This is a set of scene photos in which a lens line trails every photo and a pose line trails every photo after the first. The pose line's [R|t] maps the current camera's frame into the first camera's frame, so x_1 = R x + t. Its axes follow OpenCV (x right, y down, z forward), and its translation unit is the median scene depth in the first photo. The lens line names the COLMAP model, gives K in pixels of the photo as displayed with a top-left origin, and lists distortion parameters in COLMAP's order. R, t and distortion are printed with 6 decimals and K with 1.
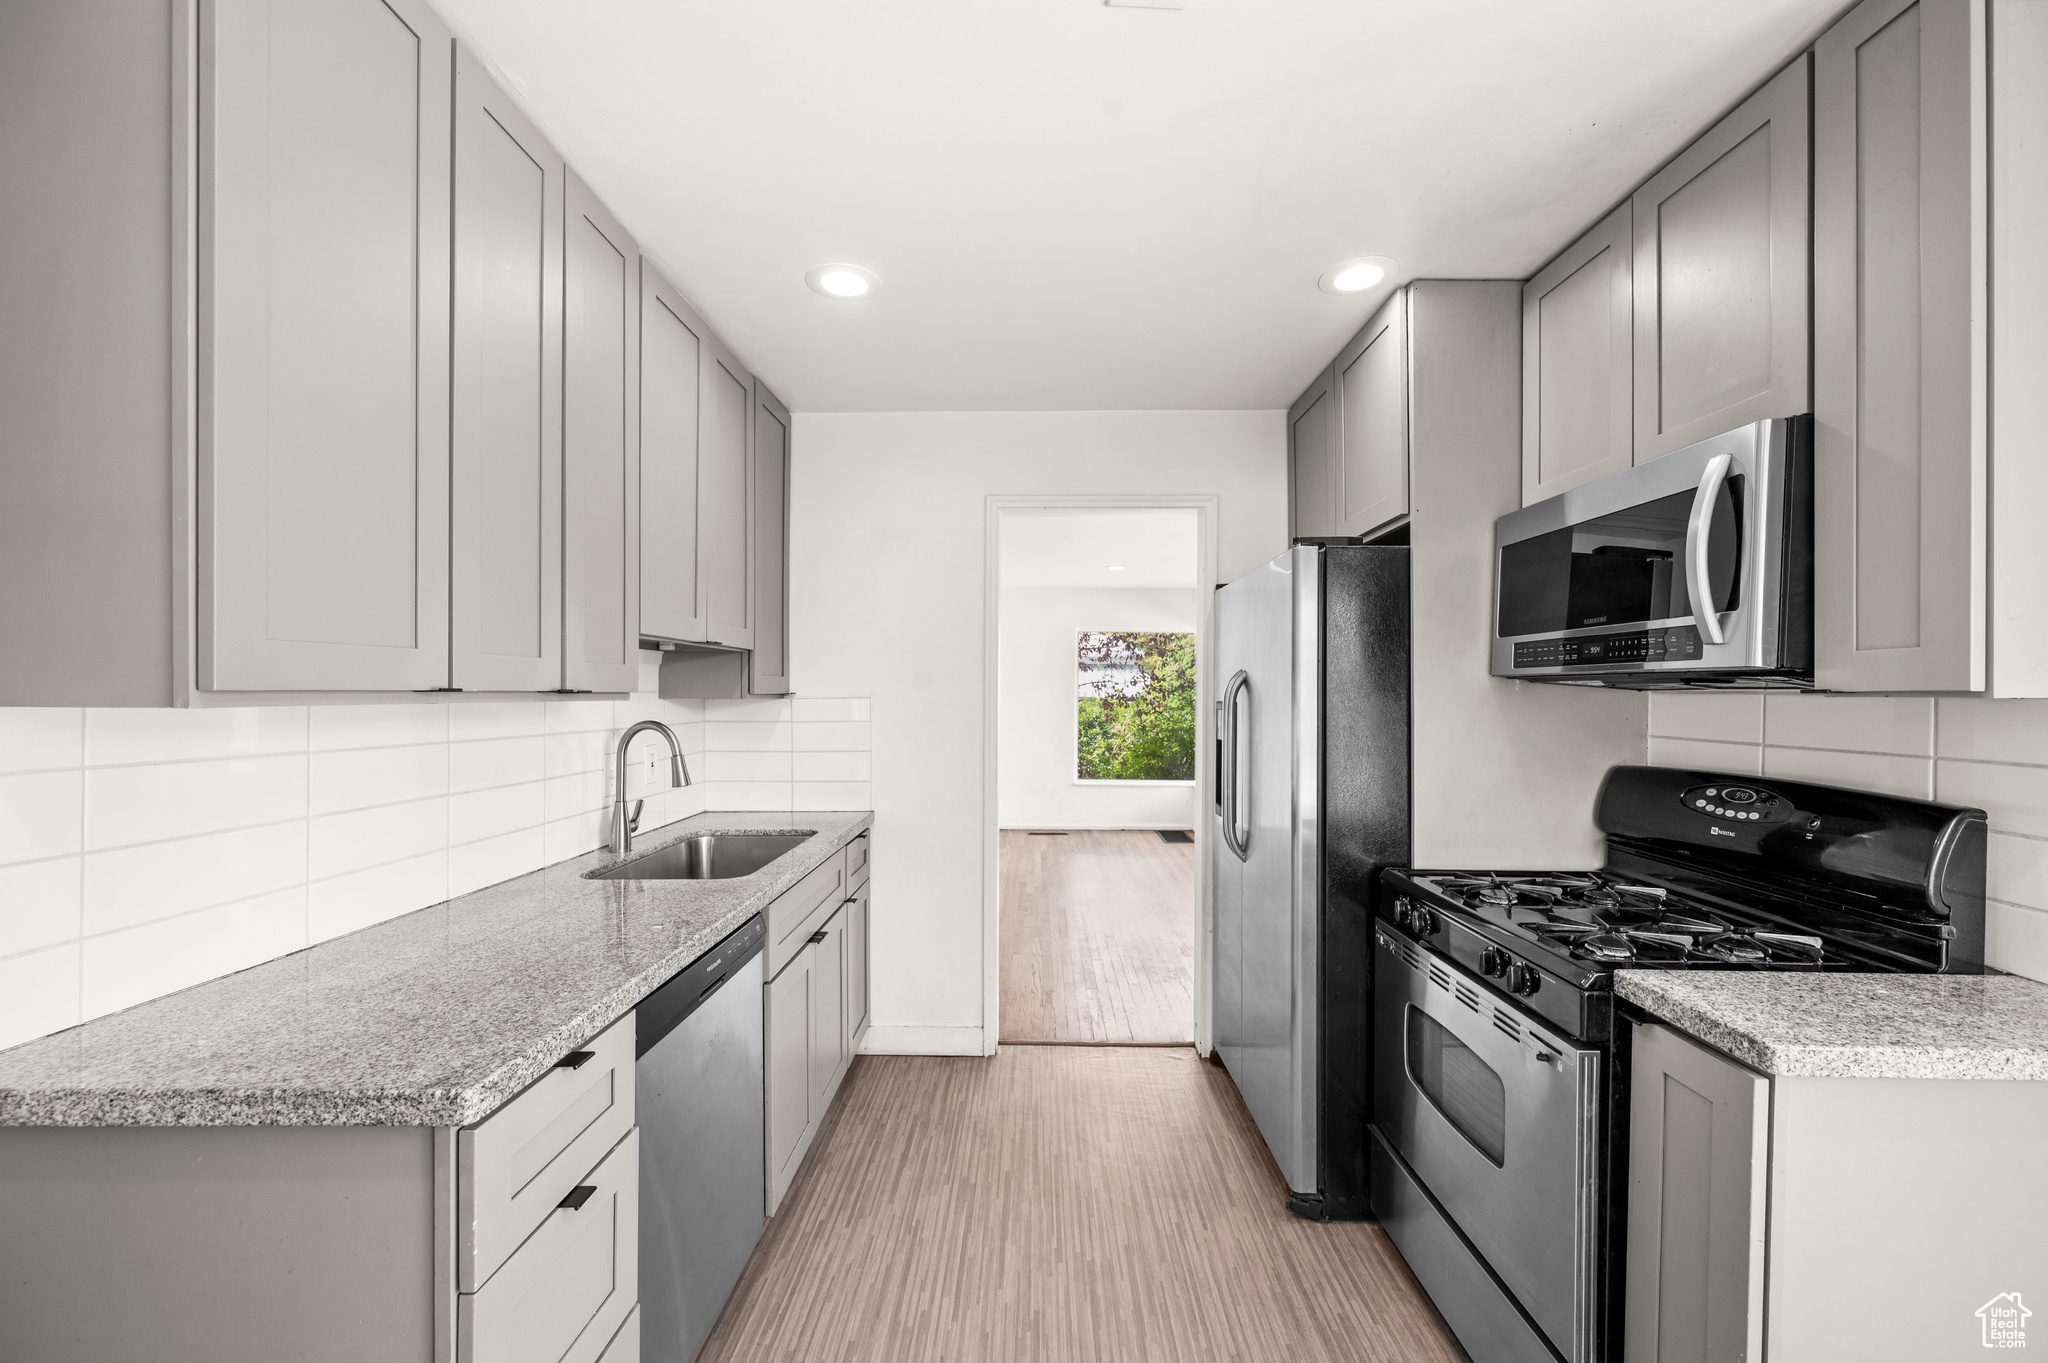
lens RADIAL K [[806.0, 0, 1034.9], [0, 806.0, 695.1], [0, 0, 1]] dist [-0.000919, -0.000524]
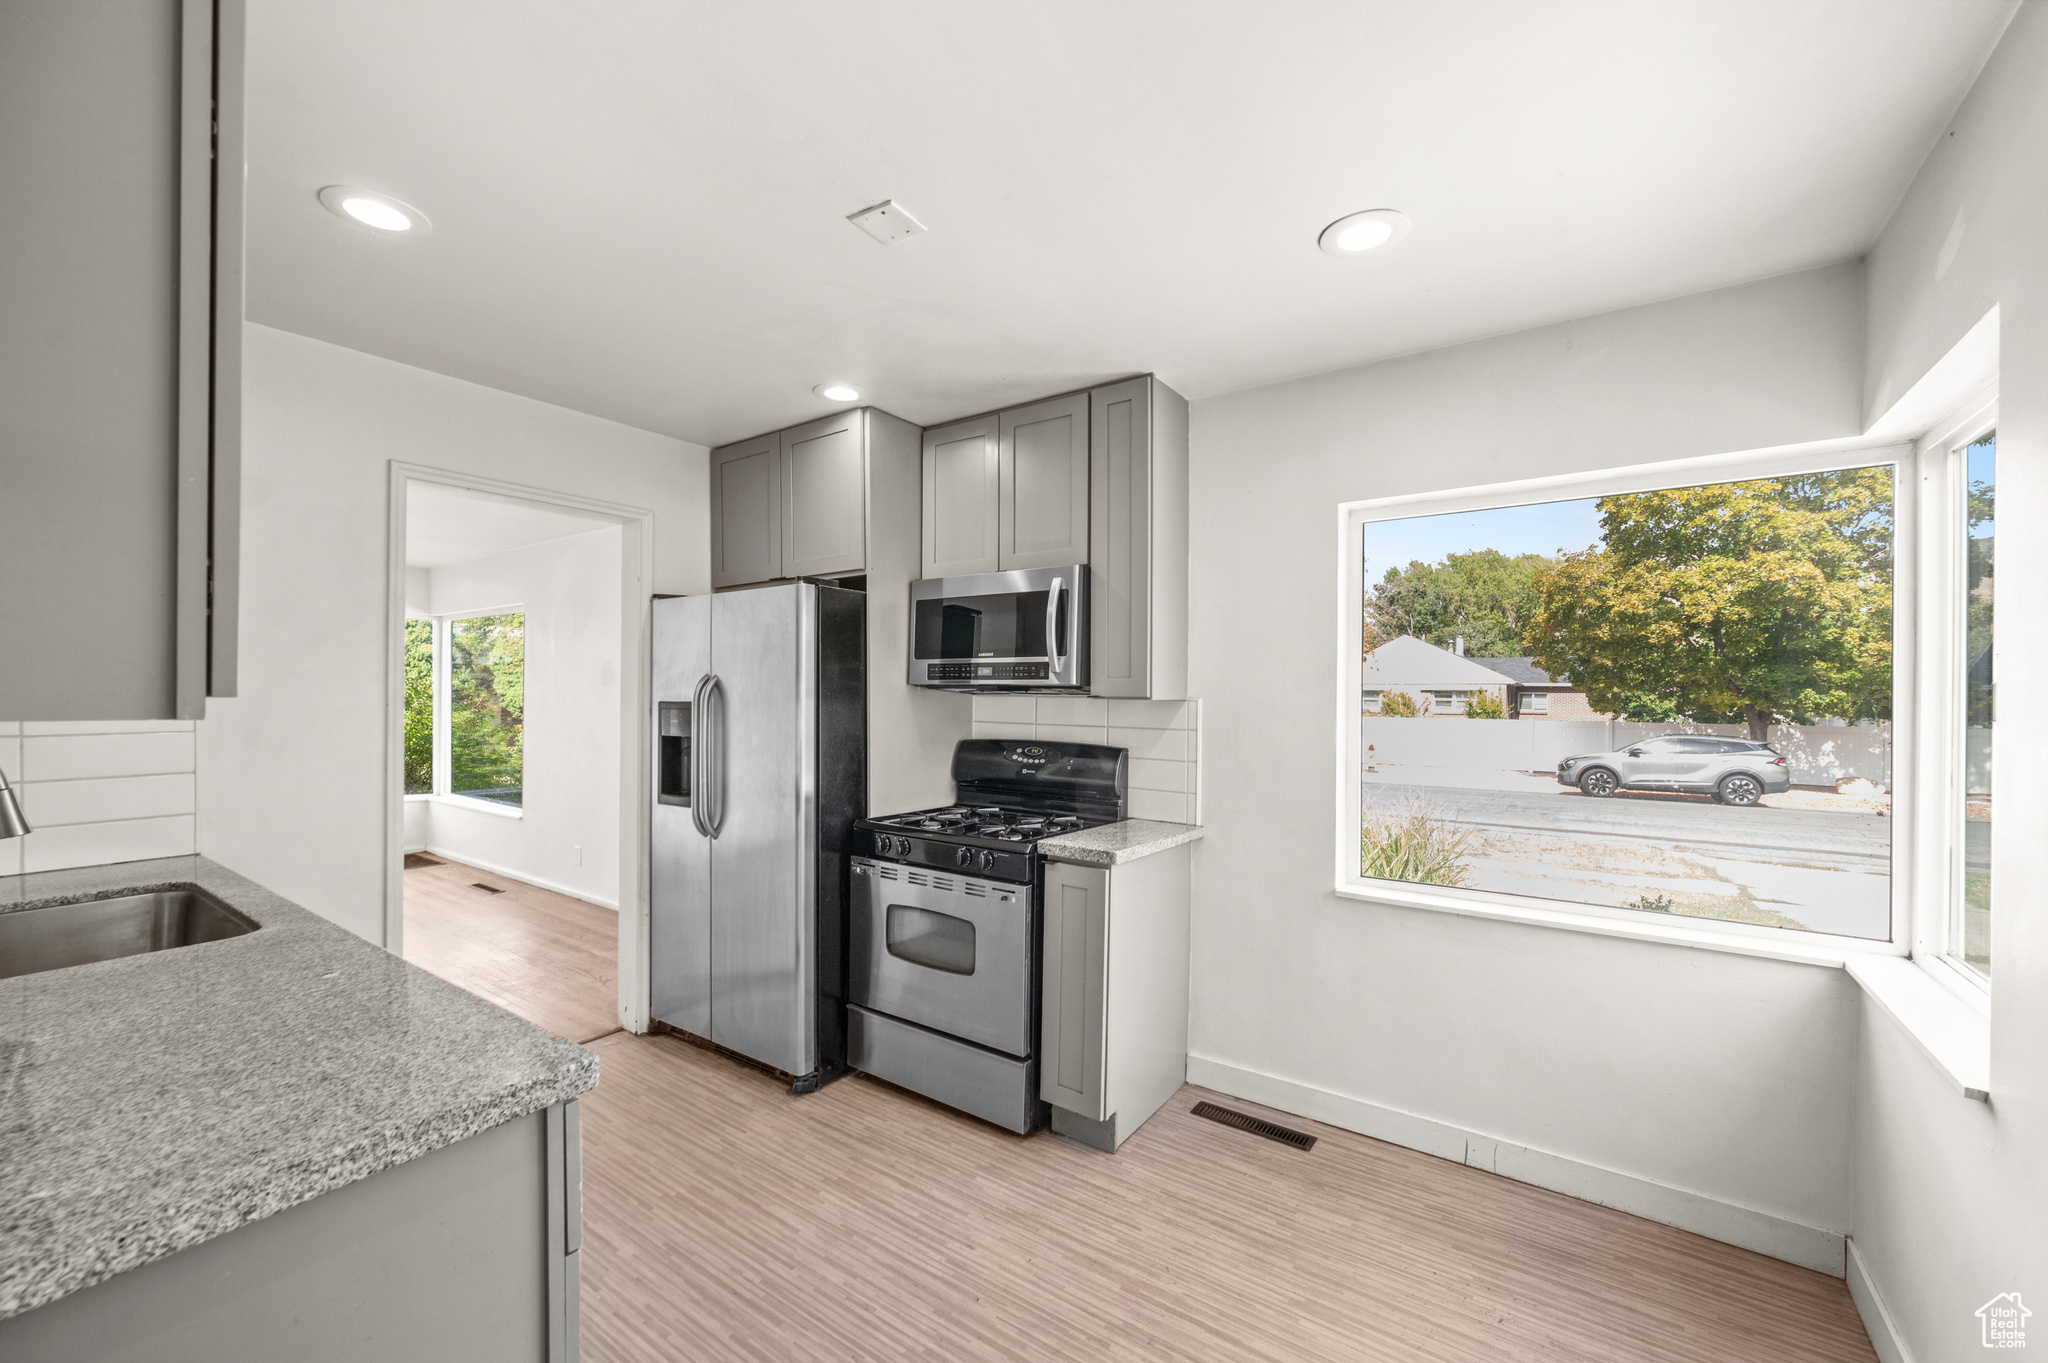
lens RADIAL K [[806.0, 0, 1029.6], [0, 806.0, 692.3], [0, 0, 1]] dist [-0.000919, -0.000524]
pose [[0.572979, 0.005382, 0.819552, -0.732469], [-0.004910, 0.999983, -0.003134, -0.006594], [-0.819555, -0.002228, 0.572996, -0.073956]]
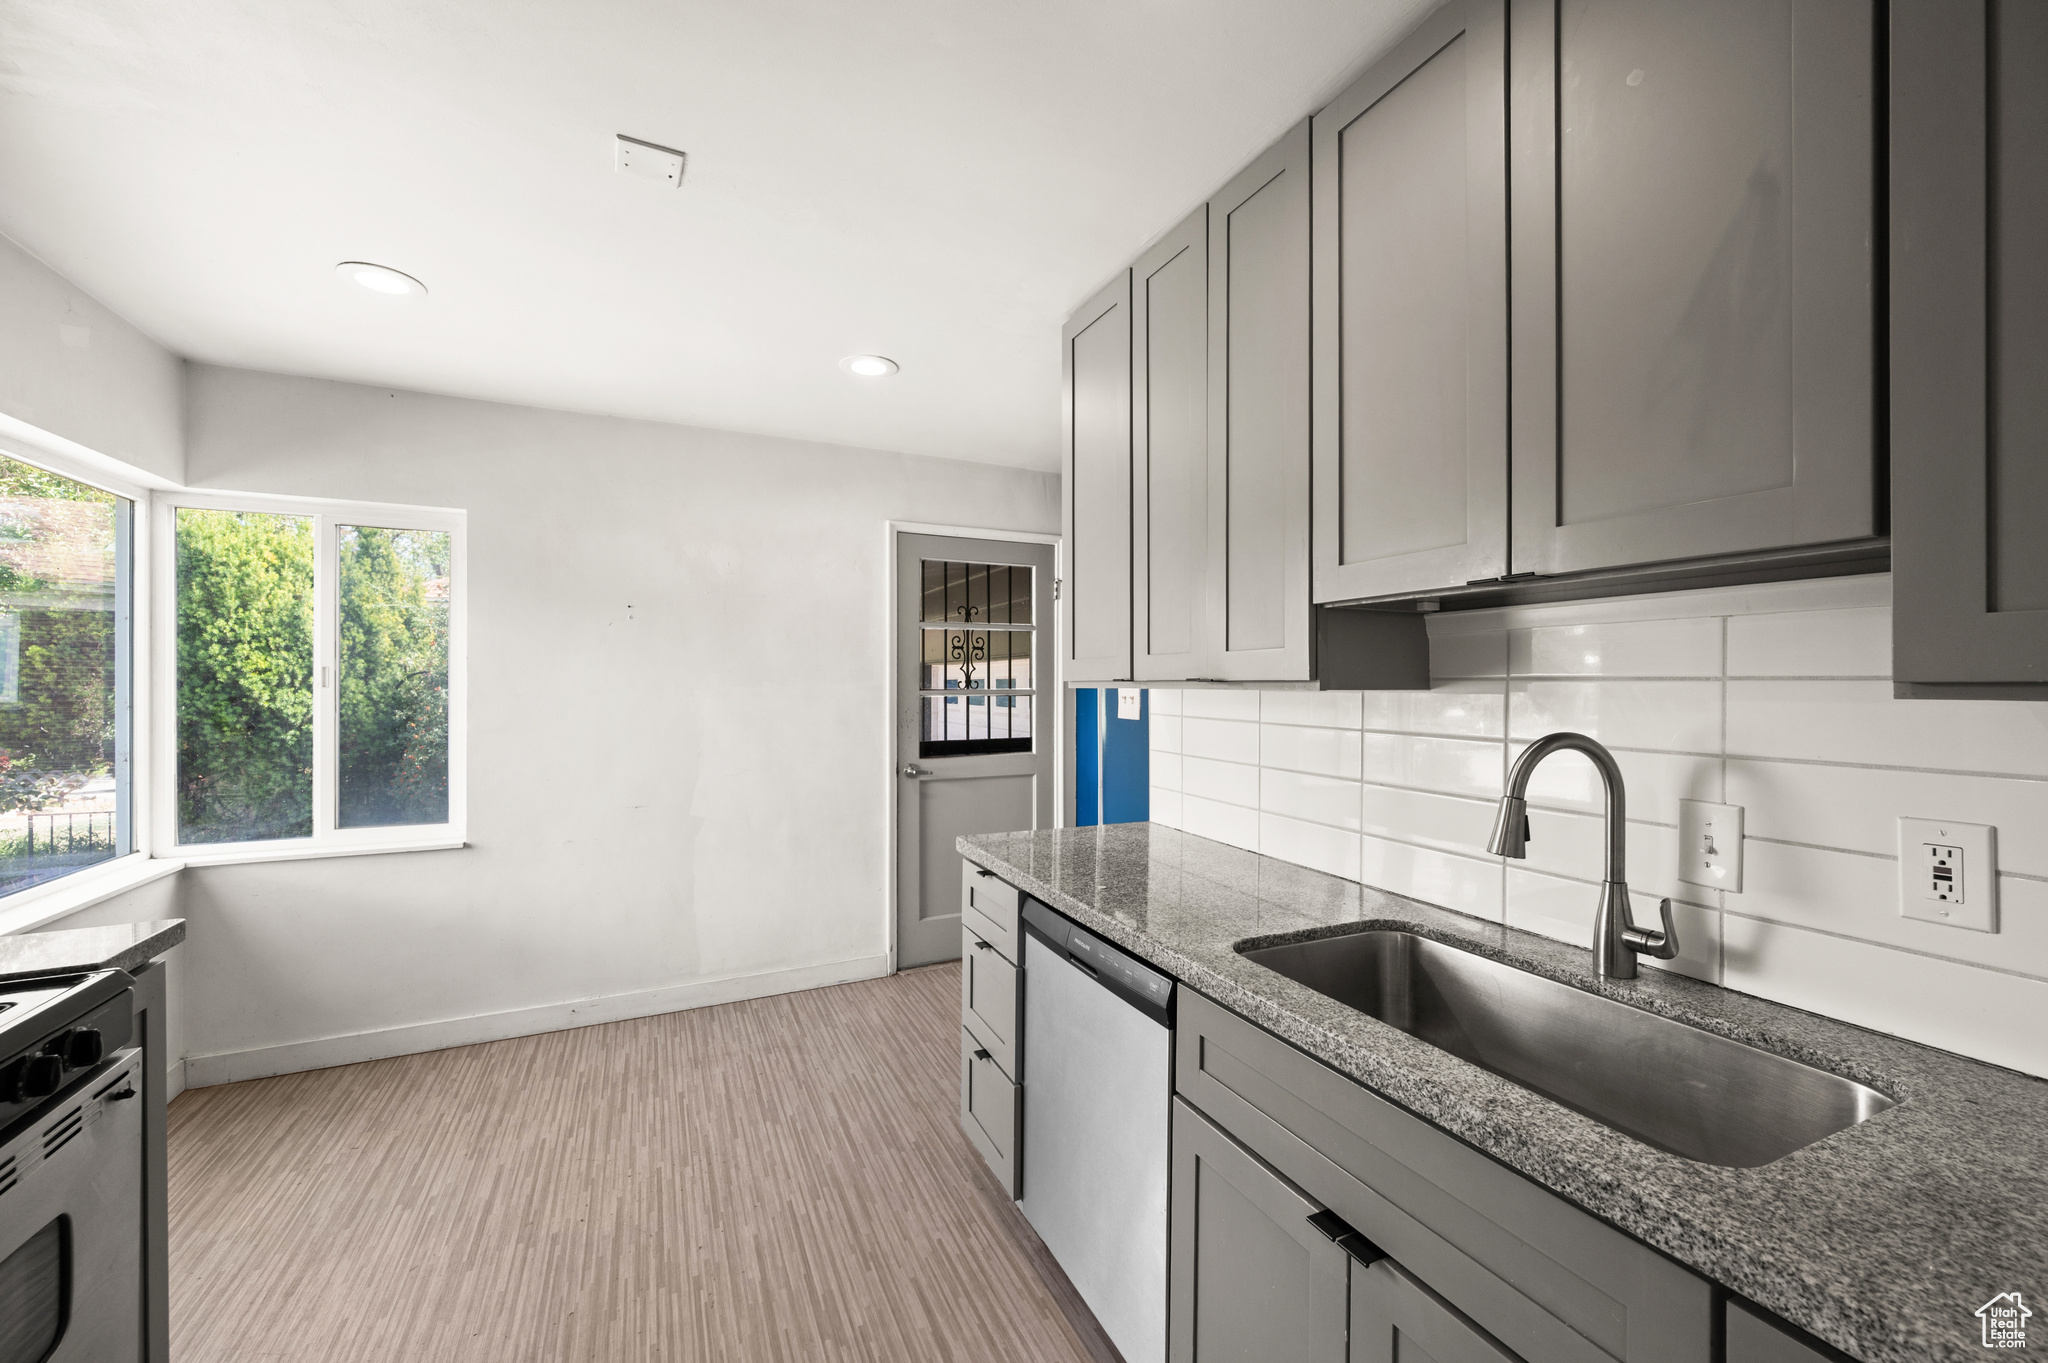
lens RADIAL K [[806.0, 0, 1029.1], [0, 806.0, 682.5], [0, 0, 1]] dist [-0.000919, -0.000524]
pose [[-0.903884, -0.005689, -0.427740, 0.082249], [-0.004905, 0.999984, -0.002934, 0.004399], [0.427750, -0.000554, -0.903897, 1.933261]]
